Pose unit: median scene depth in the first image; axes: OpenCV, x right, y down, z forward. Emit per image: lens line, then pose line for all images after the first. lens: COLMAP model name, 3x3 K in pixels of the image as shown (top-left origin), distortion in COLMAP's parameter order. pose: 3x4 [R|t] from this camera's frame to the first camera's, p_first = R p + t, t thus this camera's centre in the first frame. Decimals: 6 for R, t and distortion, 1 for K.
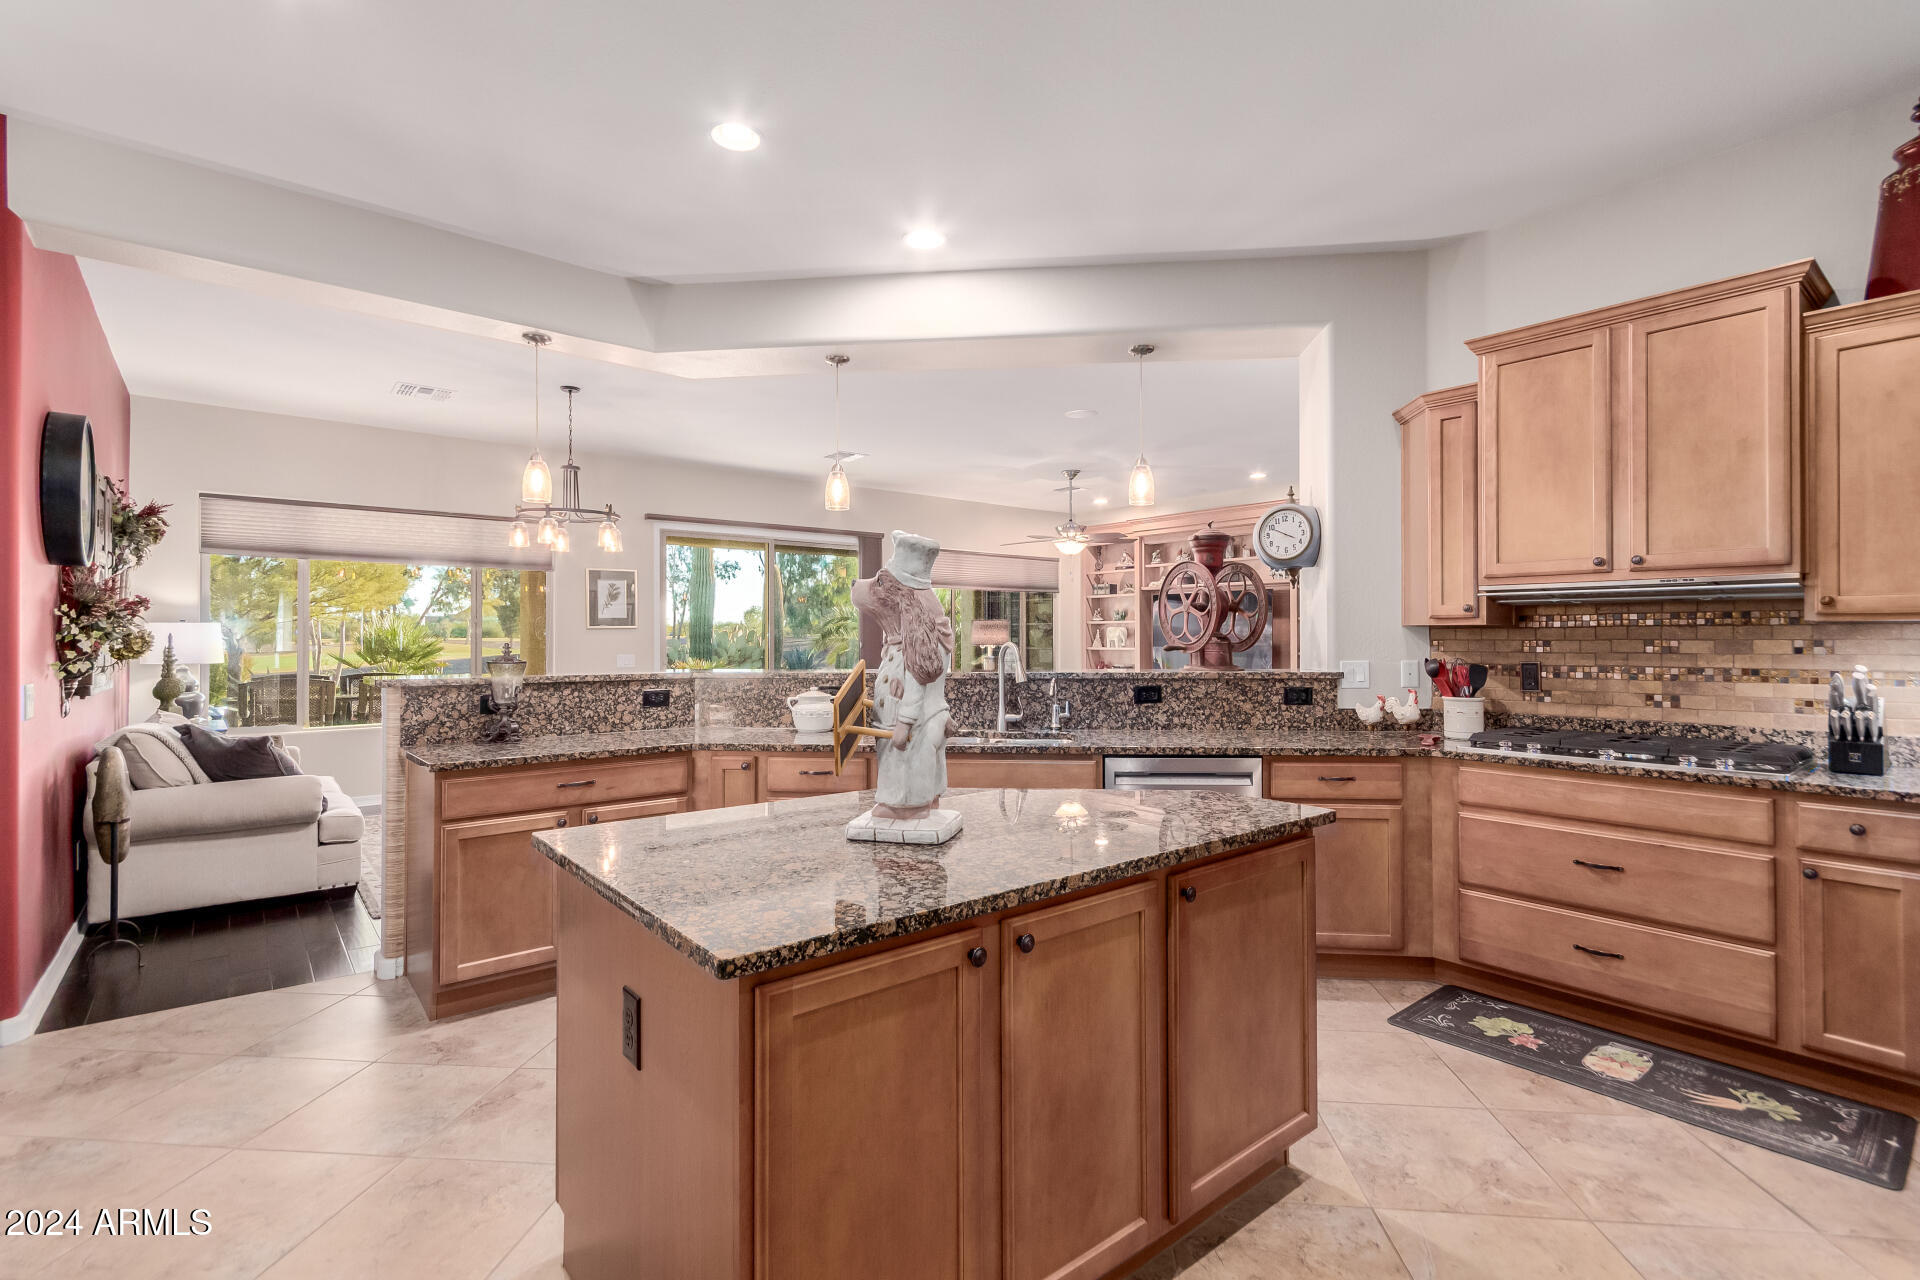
lens RADIAL K [[885.1, 0, 985.4], [0, 885.1, 631.2], [0, 0, 1]] dist [0.006795, -0.000065]
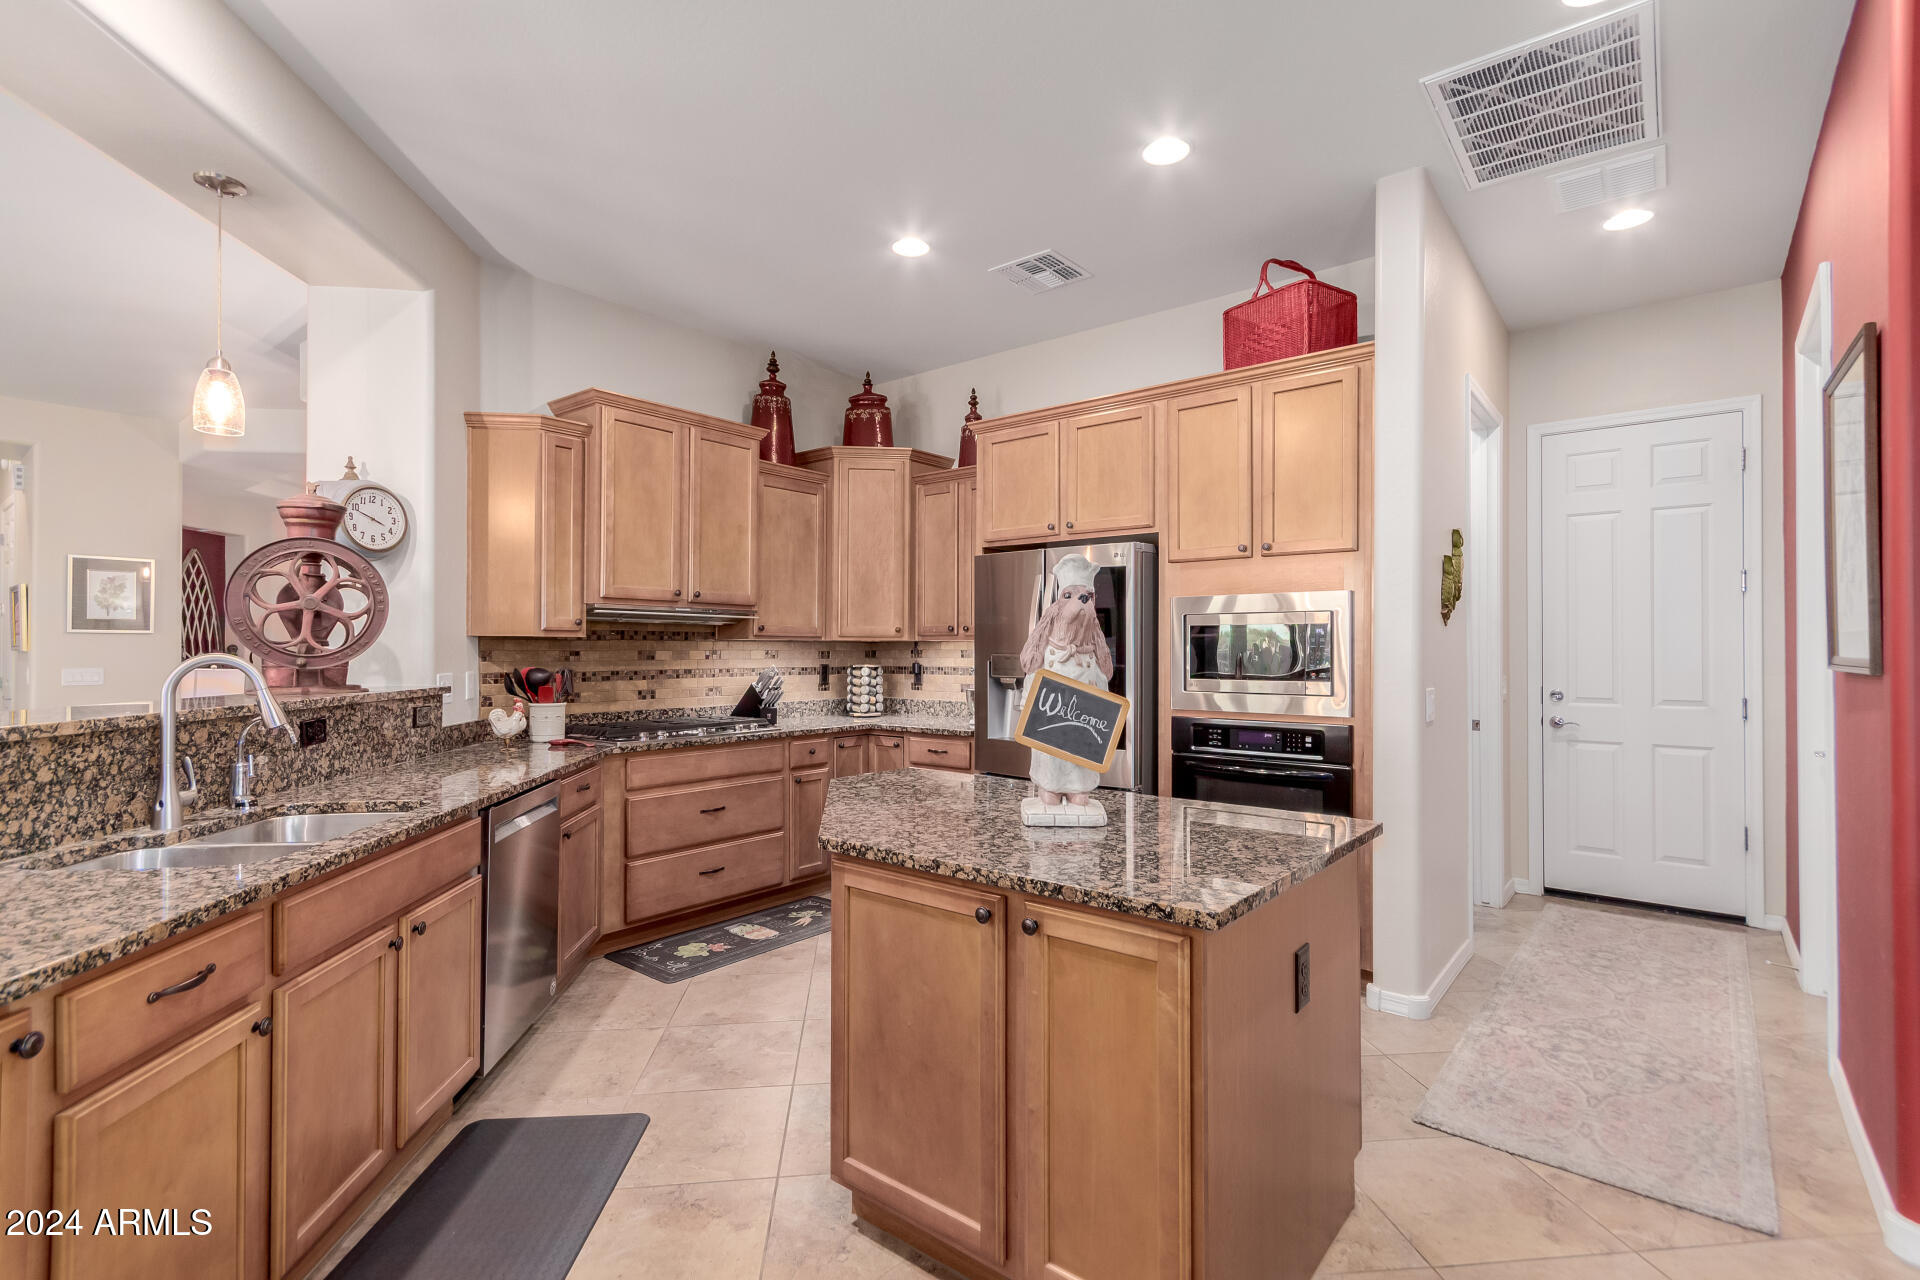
lens RADIAL K [[877.2, 0, 973.3], [0, 877.2, 633.5], [0, 0, 1]] dist [0.010013, -0.000438]
pose [[-0.192150, 0.020101, 0.981160, -0.710550], [-0.010184, 0.999696, -0.022475, 0.009179], [-0.981313, -0.014310, -0.191887, 0.798253]]
